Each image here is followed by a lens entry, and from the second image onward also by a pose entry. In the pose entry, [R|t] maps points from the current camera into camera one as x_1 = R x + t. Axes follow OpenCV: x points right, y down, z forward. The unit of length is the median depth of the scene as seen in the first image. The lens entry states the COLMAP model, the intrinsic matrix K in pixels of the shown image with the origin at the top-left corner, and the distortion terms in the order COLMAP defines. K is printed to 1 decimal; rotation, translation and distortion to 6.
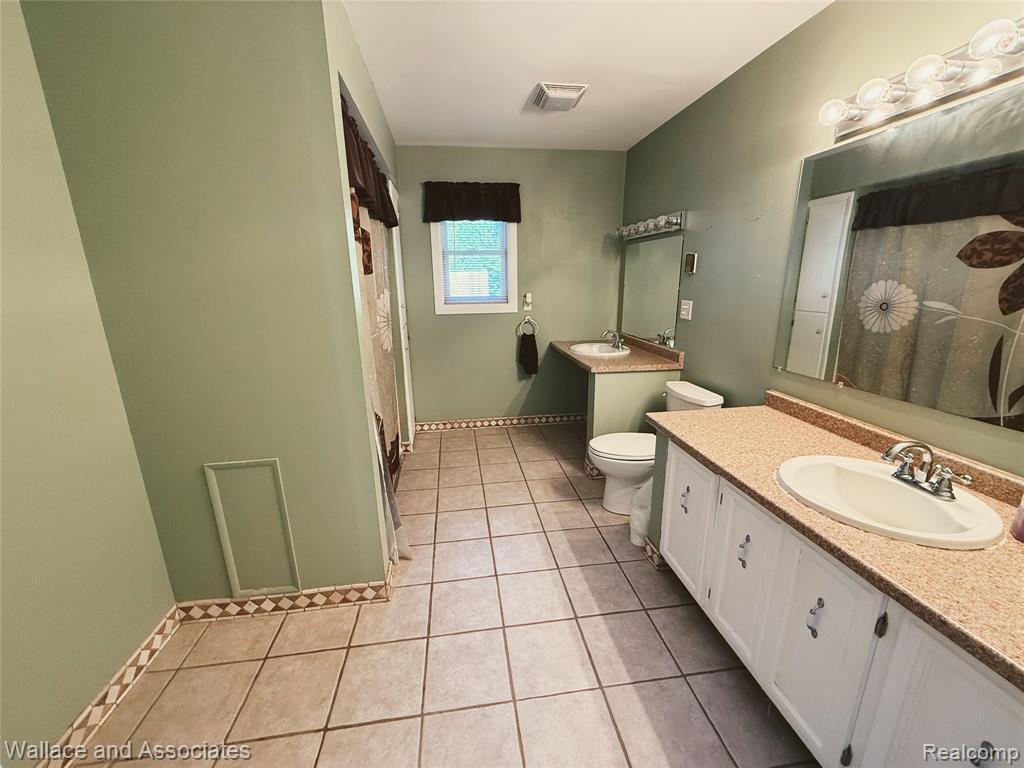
lens RADIAL K [[409.8, 0, 509.5], [0, 409.8, 381.7], [0, 0, 1]] dist [0.011605, -0.000475]
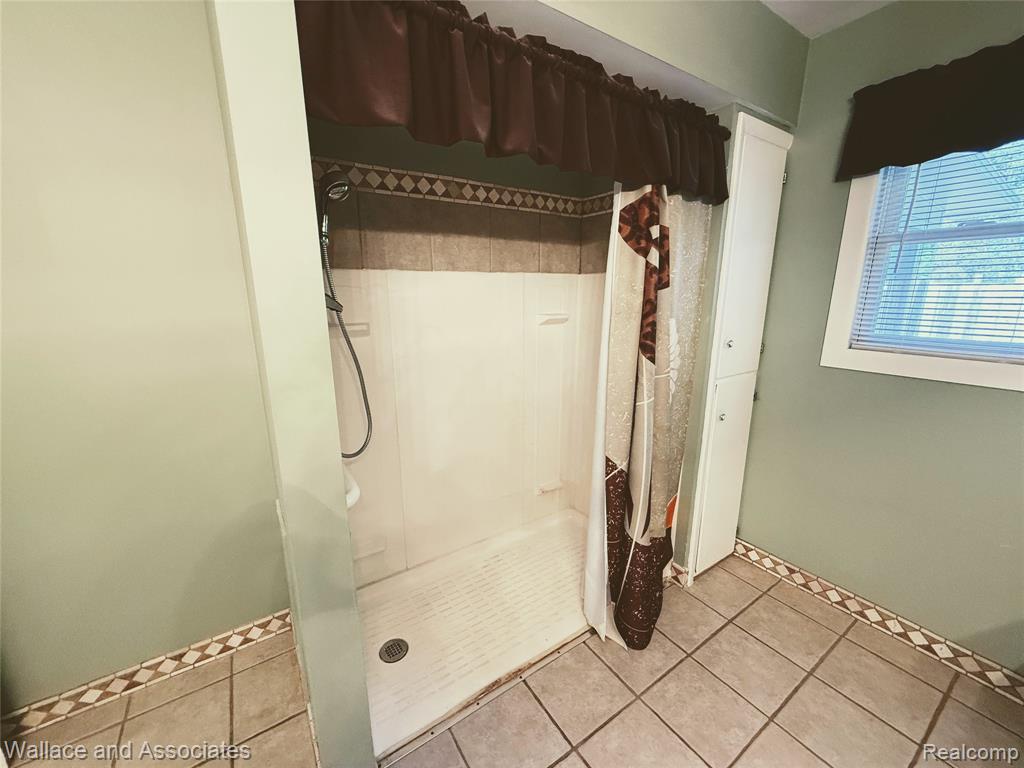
lens RADIAL K [[409.8, 0, 516.5], [0, 409.8, 387.5], [0, 0, 1]] dist [0.011605, -0.000475]
pose [[0.445808, 0.224074, -0.866629, 0.092015], [-0.225516, 0.965048, 0.133512, -0.115468], [0.866255, 0.135918, 0.480759, 0.407563]]
